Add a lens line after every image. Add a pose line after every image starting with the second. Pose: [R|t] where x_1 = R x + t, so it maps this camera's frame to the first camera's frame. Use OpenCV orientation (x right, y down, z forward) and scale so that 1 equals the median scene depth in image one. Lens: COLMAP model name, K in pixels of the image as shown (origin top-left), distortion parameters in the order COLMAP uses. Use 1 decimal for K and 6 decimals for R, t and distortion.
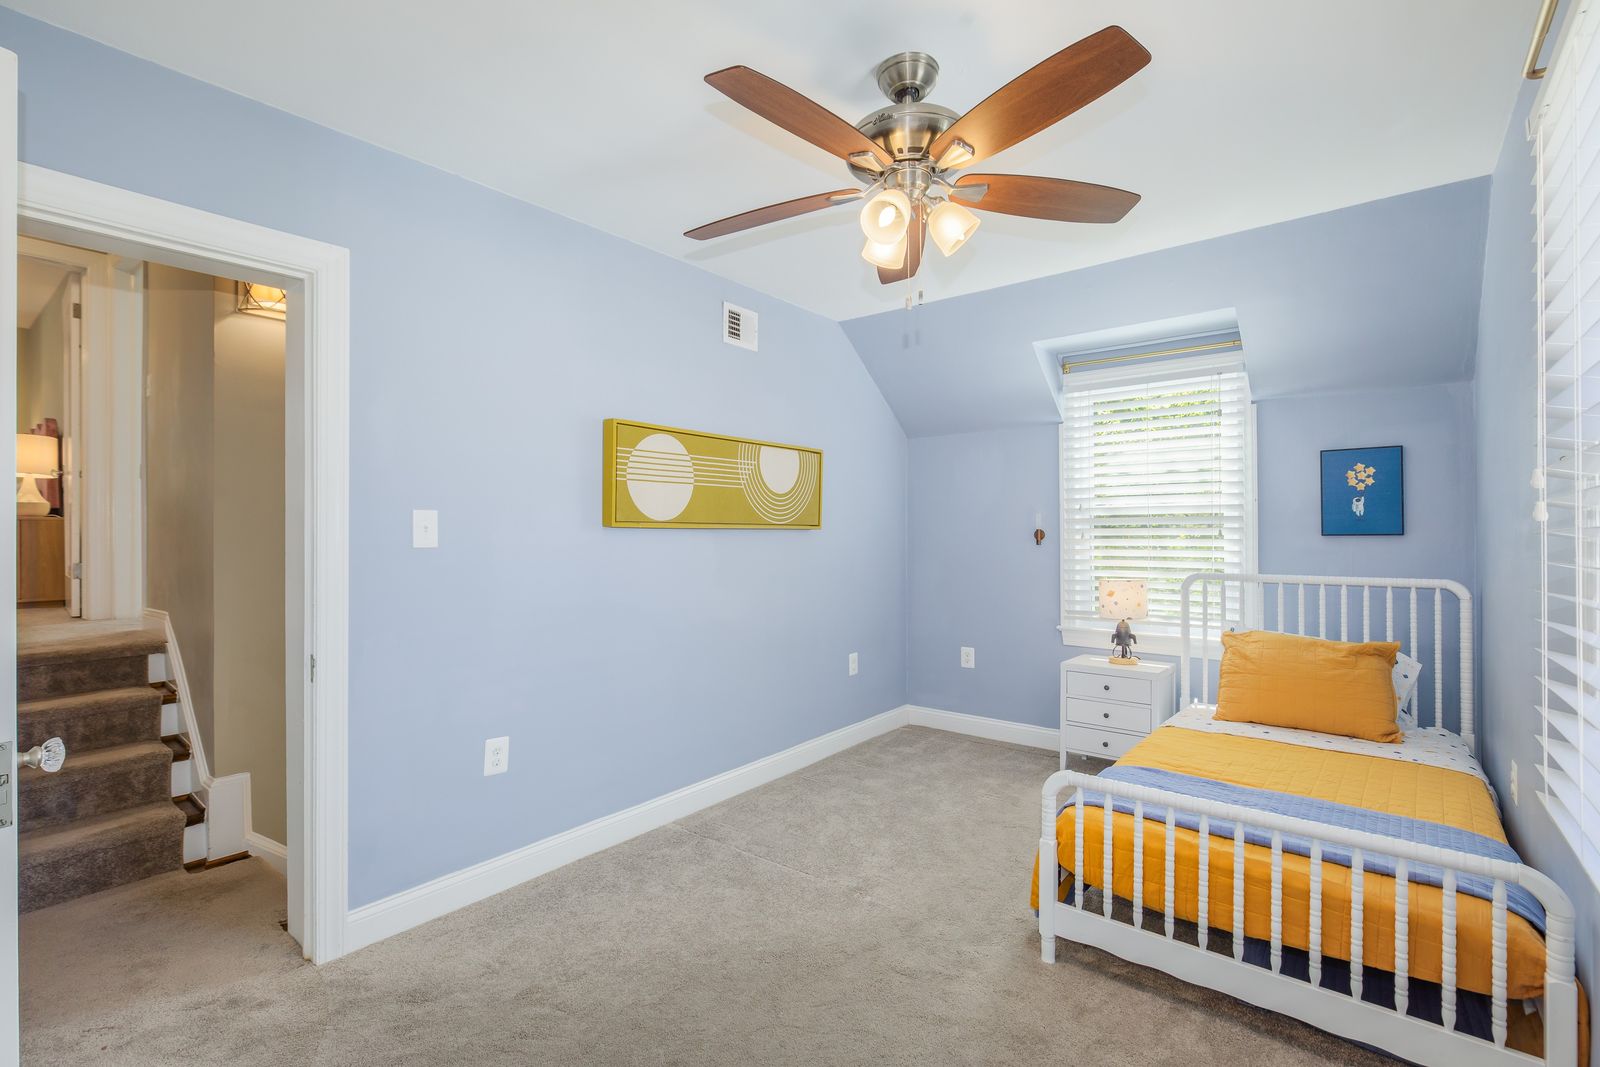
lens RADIAL K [[744.0, 0, 795.1], [0, 744.0, 525.7], [0, 0, 1]] dist [-0.004001, -0.000416]
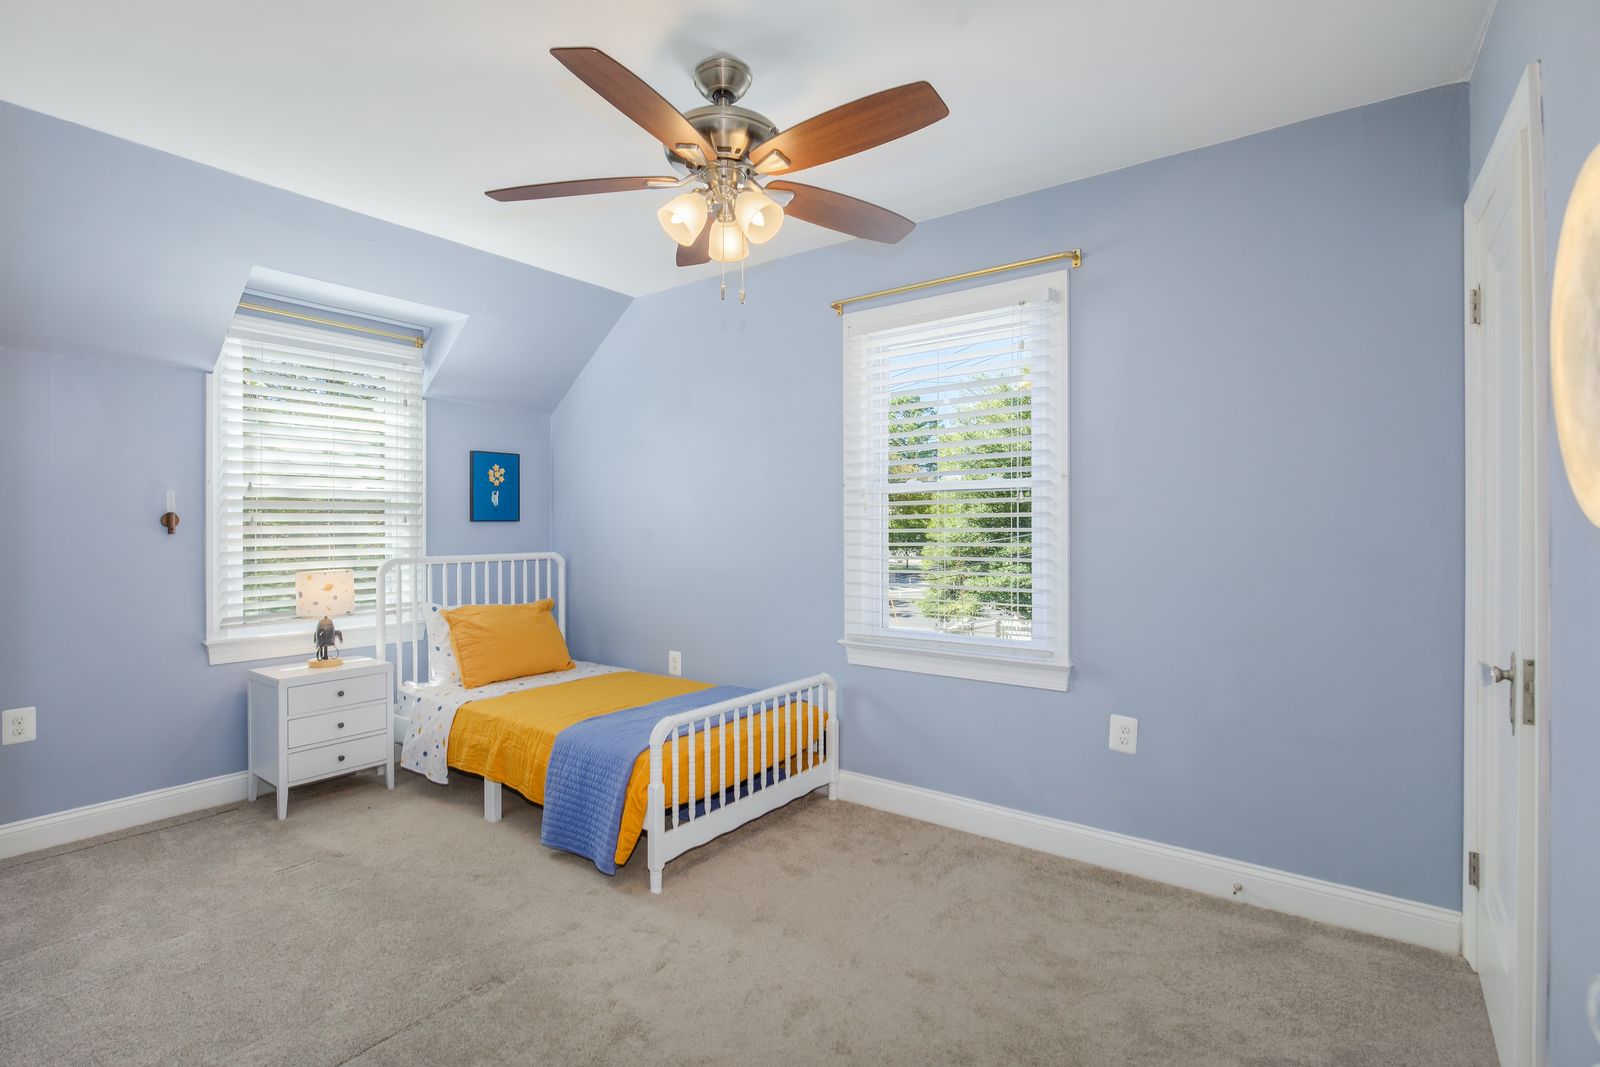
lens RADIAL K [[746.7, 0, 794.7], [0, 746.7, 512.4], [0, 0, 1]] dist [-0.000006, -0.000689]
pose [[-0.049021, 0.017180, 0.998650, -0.502226], [-0.009230, 0.999802, -0.017652, 0.014577], [-0.998755, -0.010083, -0.048853, 0.518436]]
